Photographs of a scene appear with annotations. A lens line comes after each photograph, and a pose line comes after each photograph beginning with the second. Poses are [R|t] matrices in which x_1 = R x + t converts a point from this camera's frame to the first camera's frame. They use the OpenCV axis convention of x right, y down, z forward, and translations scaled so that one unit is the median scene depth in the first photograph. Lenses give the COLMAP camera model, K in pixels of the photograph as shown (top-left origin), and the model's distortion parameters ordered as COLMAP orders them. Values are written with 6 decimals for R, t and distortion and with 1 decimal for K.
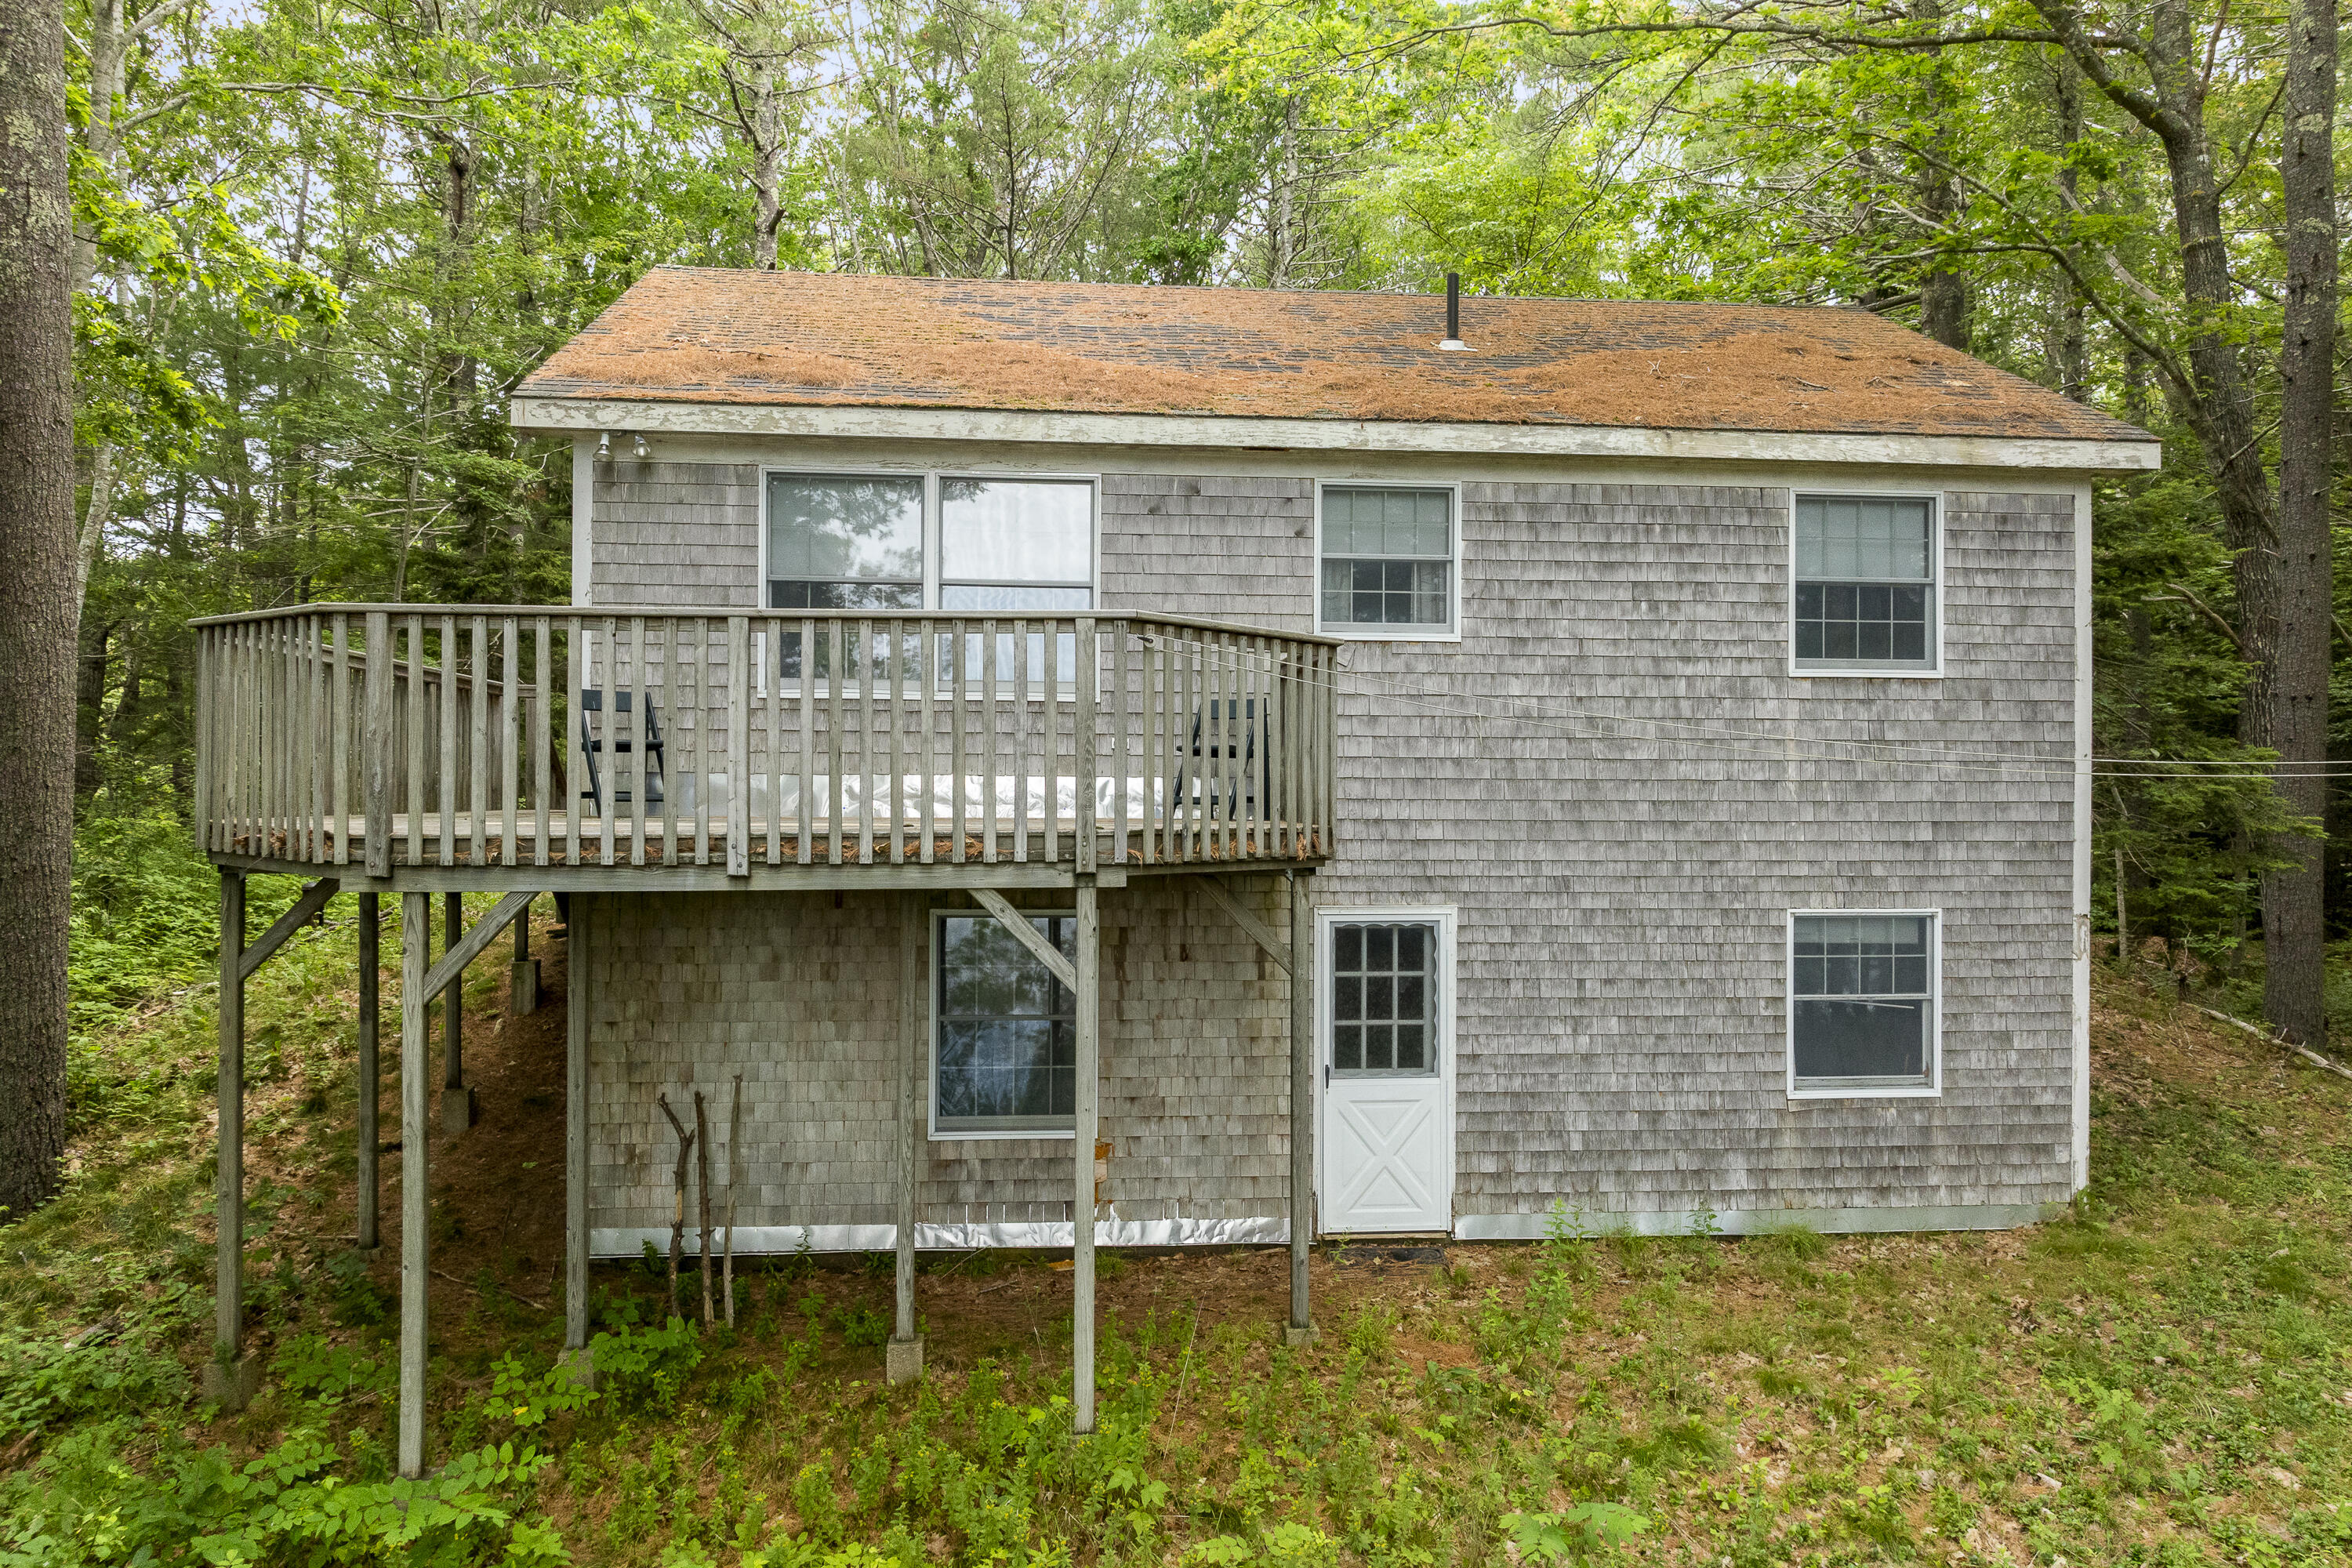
lens RADIAL K [[1645.1, 0, 1135.6], [0, 1645.1, 756.6], [0, 0, 1]] dist [-0.003509, 0.003006]
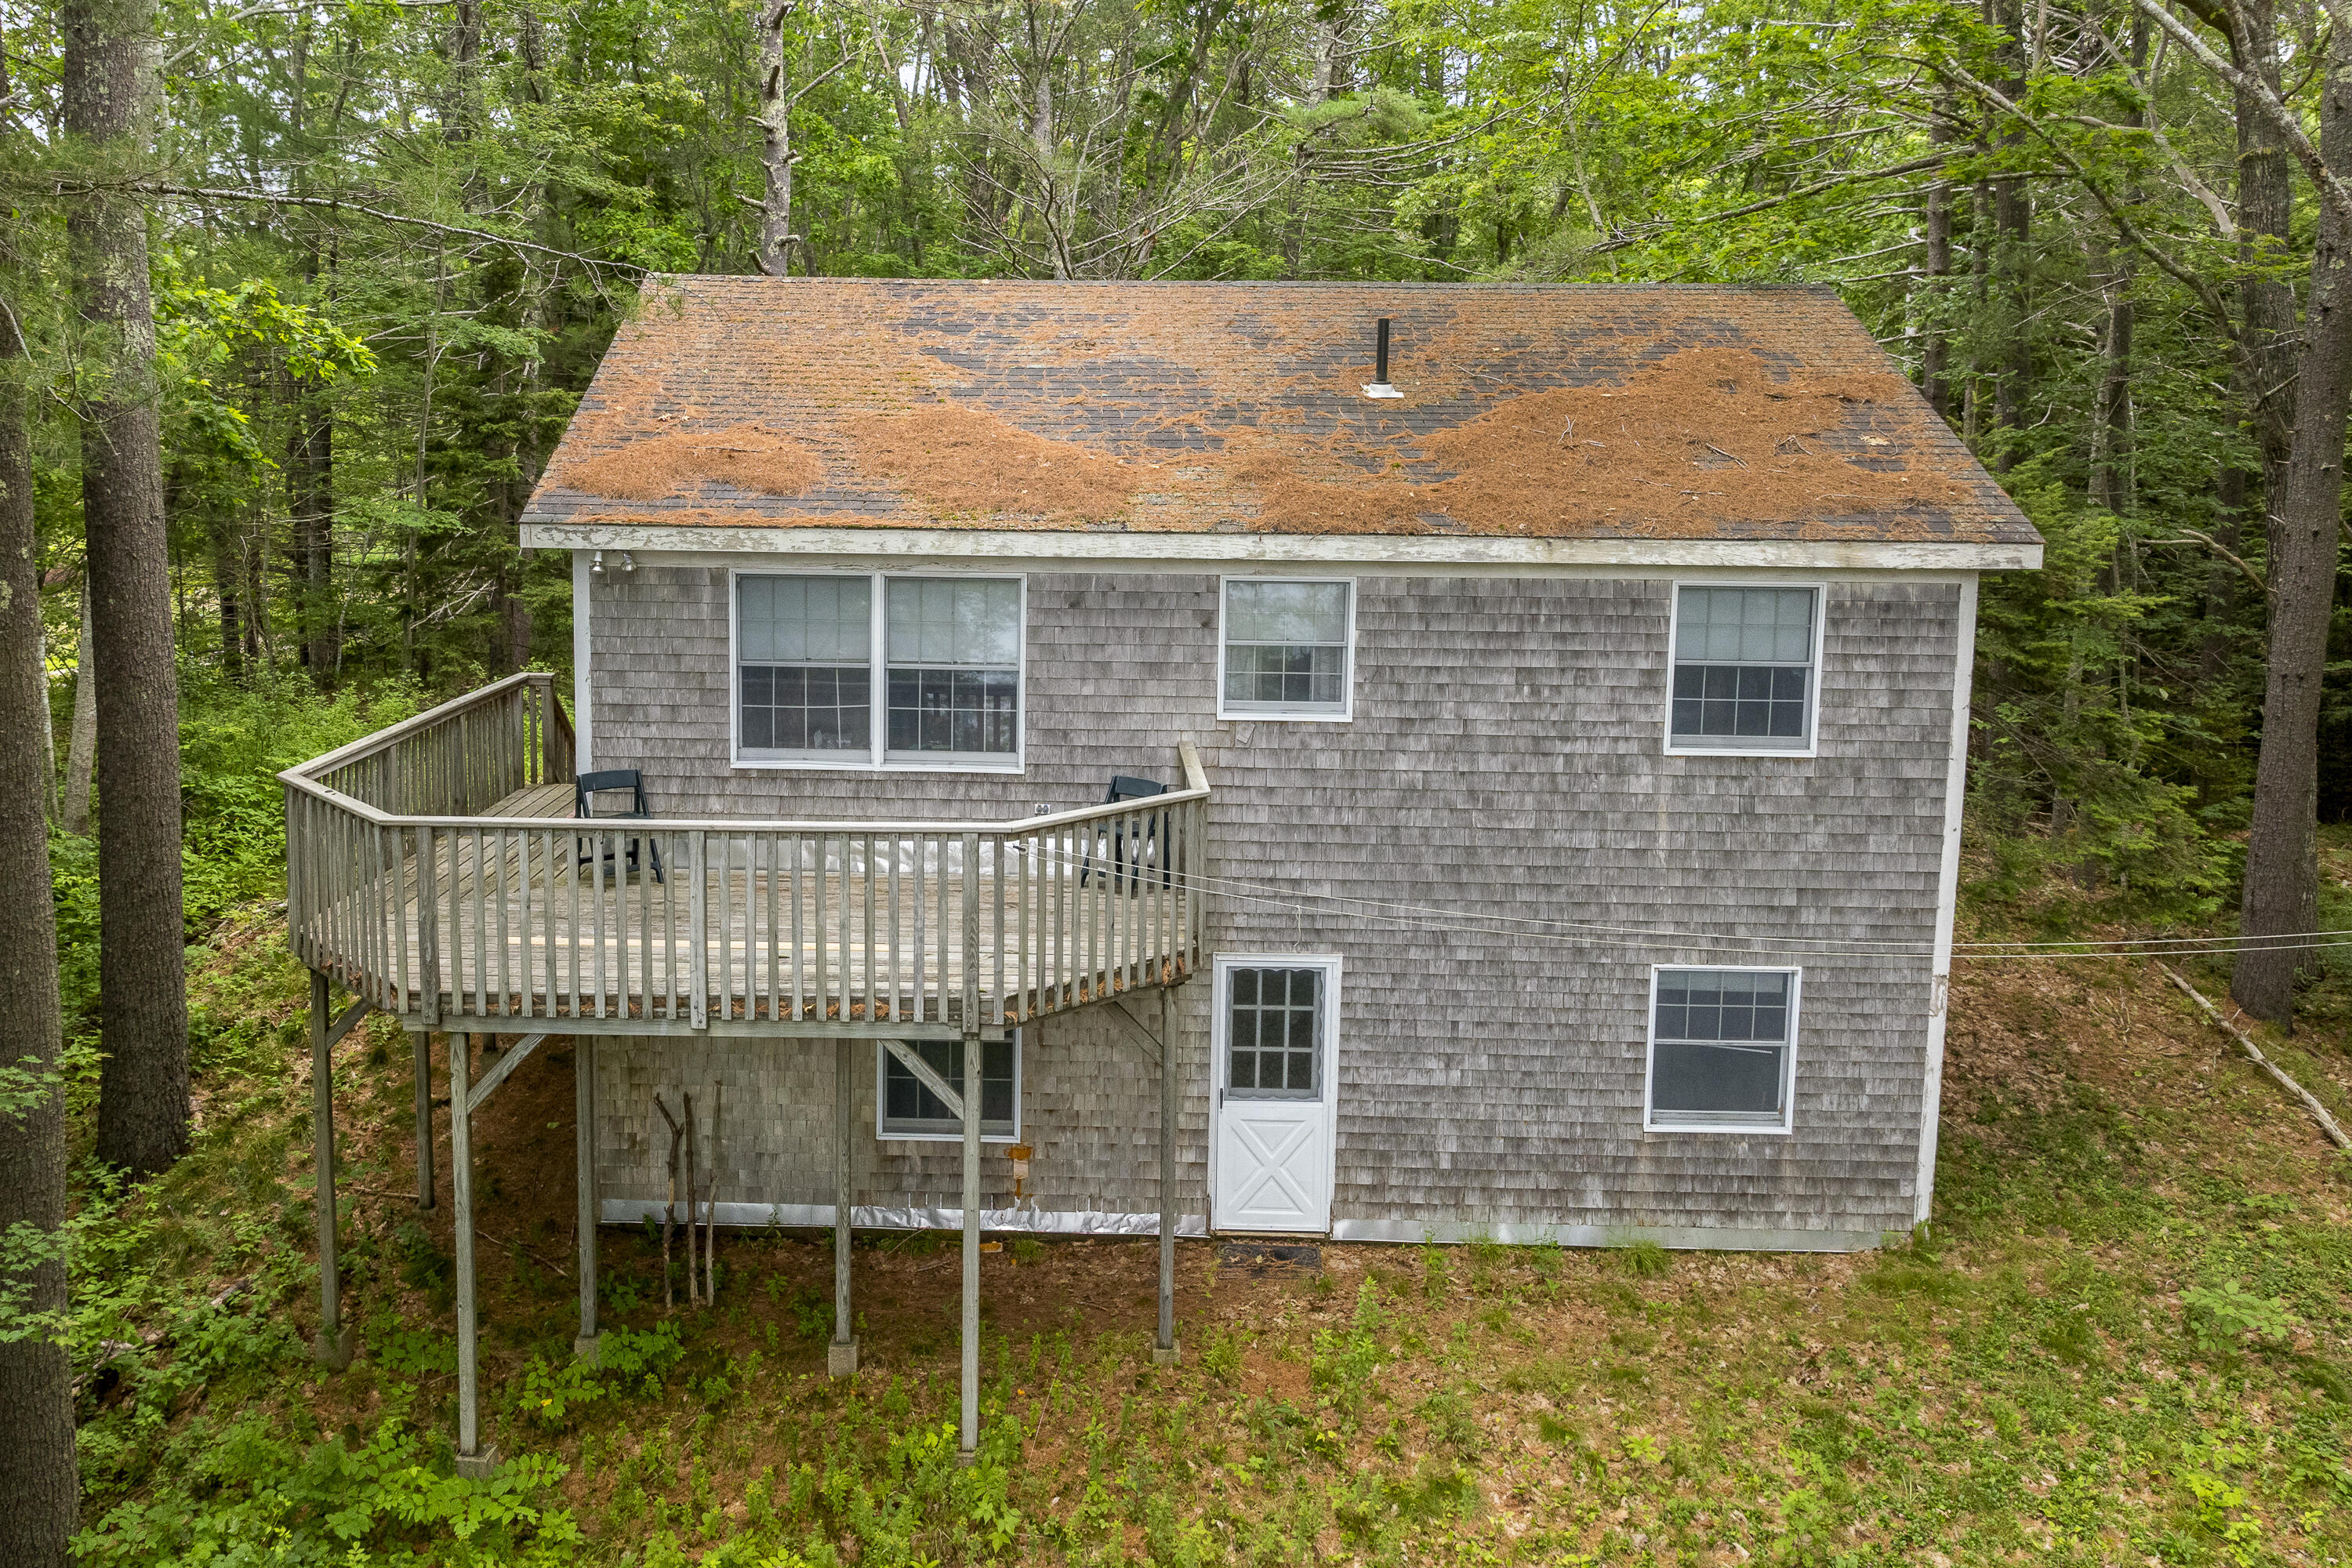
lens RADIAL K [[1838.6, 0, 984.2], [0, 1838.6, 606.2], [0, 0, 1]] dist [0.002613, -0.011008]
pose [[0.992213, 0.016505, -0.123458, 0.104606], [-0.001927, 0.993097, 0.117282, -0.294517], [0.124541, -0.116131, 0.985395, -0.241239]]
